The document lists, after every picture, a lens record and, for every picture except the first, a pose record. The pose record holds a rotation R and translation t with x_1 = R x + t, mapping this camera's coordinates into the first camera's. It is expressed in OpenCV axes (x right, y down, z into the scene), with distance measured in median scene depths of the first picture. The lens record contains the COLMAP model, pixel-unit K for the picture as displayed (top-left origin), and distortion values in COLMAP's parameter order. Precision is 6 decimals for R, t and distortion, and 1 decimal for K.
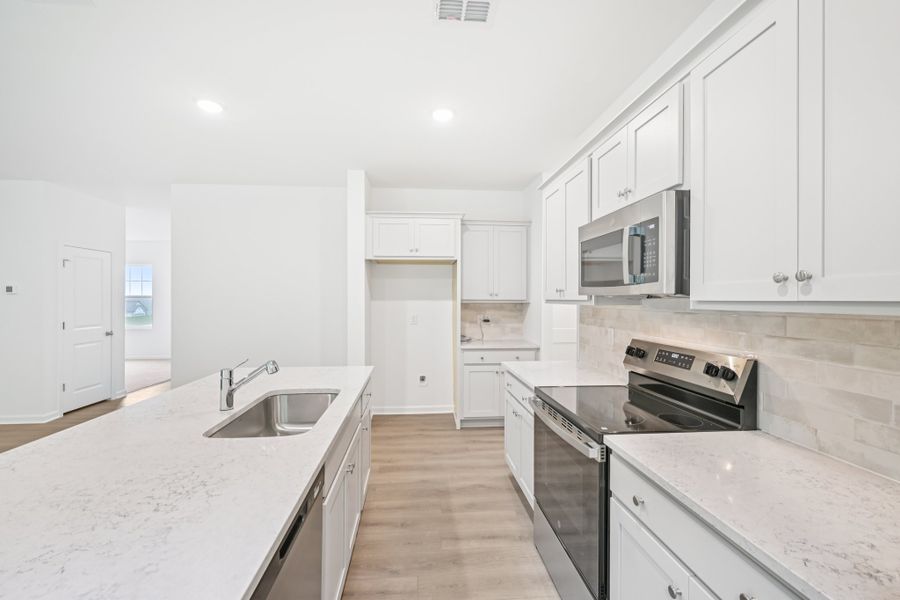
lens RADIAL K [[370.7, 0, 450.0], [0, 370.7, 300.0], [0, 0, 1]] dist [-0.001836, -0.000110]
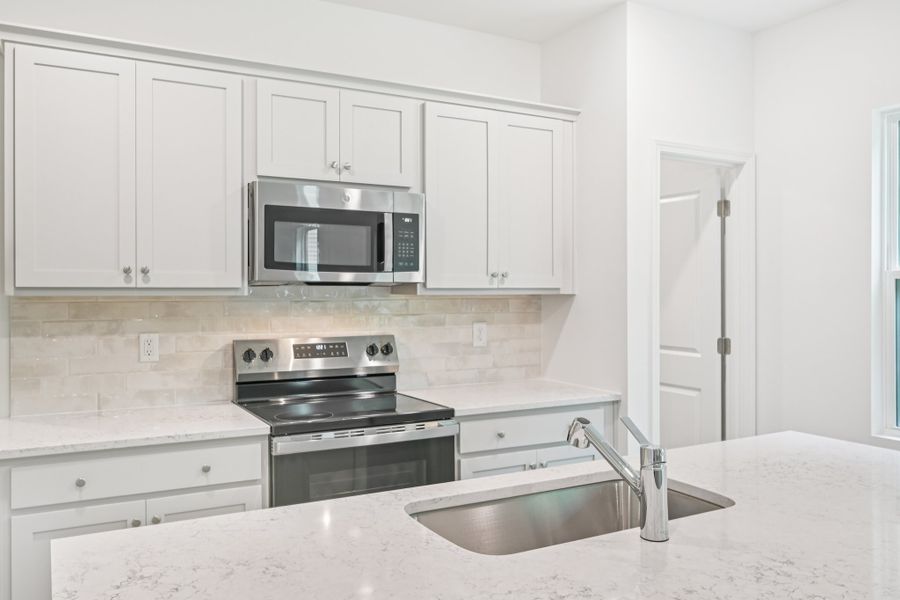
lens RADIAL K [[736.7, 0, 465.2], [0, 736.7, 287.2], [0, 0, 1]] dist [0.006771, -0.000954]
pose [[-0.411191, -0.003451, 0.911543, -1.497678], [-0.000802, 0.999994, 0.003424, -0.008537], [-0.911549, 0.000677, -0.411192, 1.732963]]
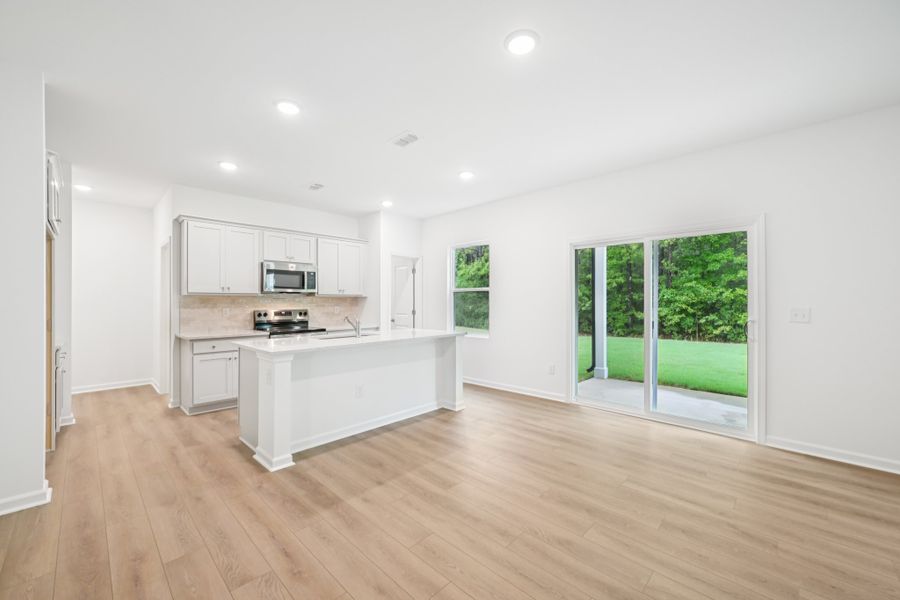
lens RADIAL K [[350.8, 0, 447.6], [0, 350.8, 297.5], [0, 0, 1]] dist [-0.000462, 0.000036]
pose [[-0.649999, 0.009345, 0.759877, -2.928096], [0.004443, 0.999954, -0.008497, 0.070531], [-0.759922, -0.002147, -0.650011, 2.221179]]
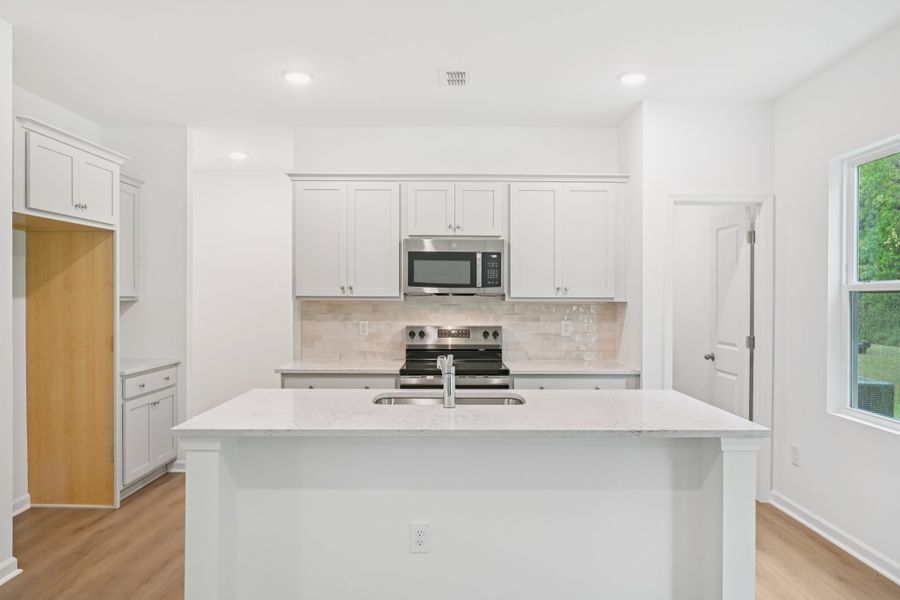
lens RADIAL K [[611.4, 0, 461.2], [0, 611.4, 301.8], [0, 0, 1]] dist [-0.009014, -0.002001]
pose [[0.076926, -0.009717, 0.996989, -2.446115], [-0.001366, 0.999951, 0.009851, -0.005115], [-0.997036, -0.002120, 0.076909, 0.928480]]
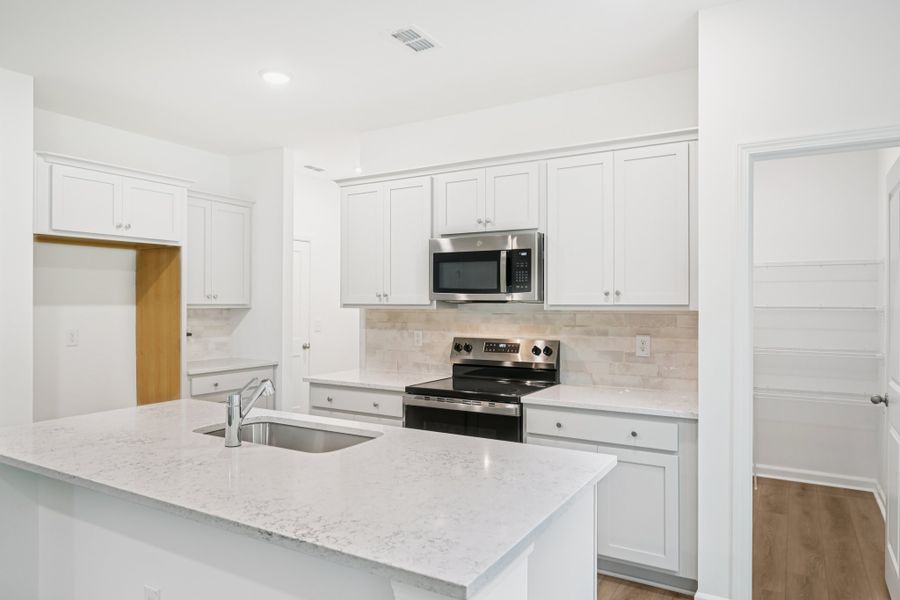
lens RADIAL K [[571.8, 0, 464.7], [0, 571.8, 303.0], [0, 0, 1]] dist [-0.006618, -0.000719]
pose [[0.569319, -0.000619, 0.822116, -1.438778], [0.001769, 0.999998, -0.000472, -0.004417], [-0.822115, 0.001723, 0.569319, -0.092711]]
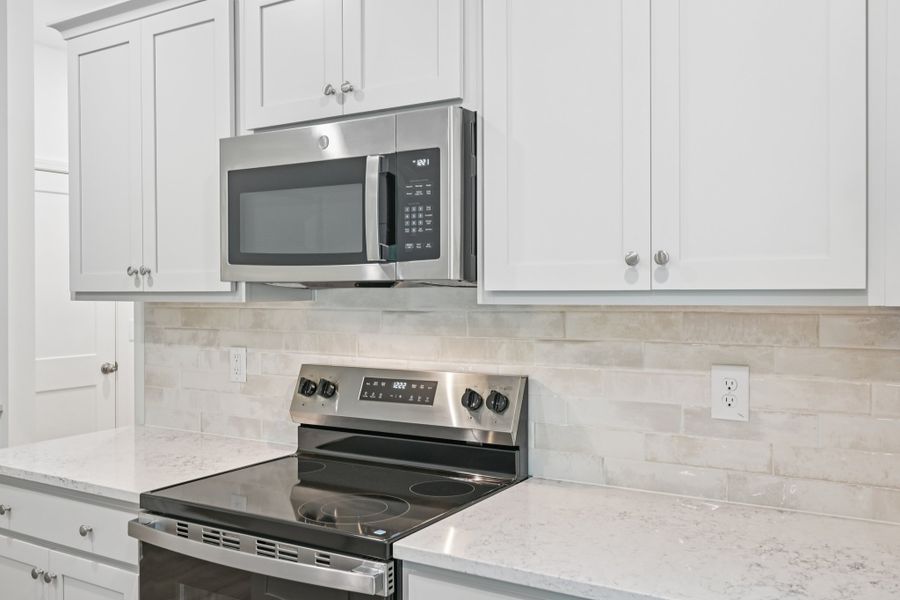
lens RADIAL K [[781.9, 0, 450.0], [0, 781.9, 300.0], [0, 0, 1]] dist [0.004889, 0.003466]
pose [[0.595247, -0.017417, 0.803354, -0.407204], [0.008612, 0.999846, 0.015295, -0.003130], [-0.803497, -0.002186, 0.595305, 0.242194]]
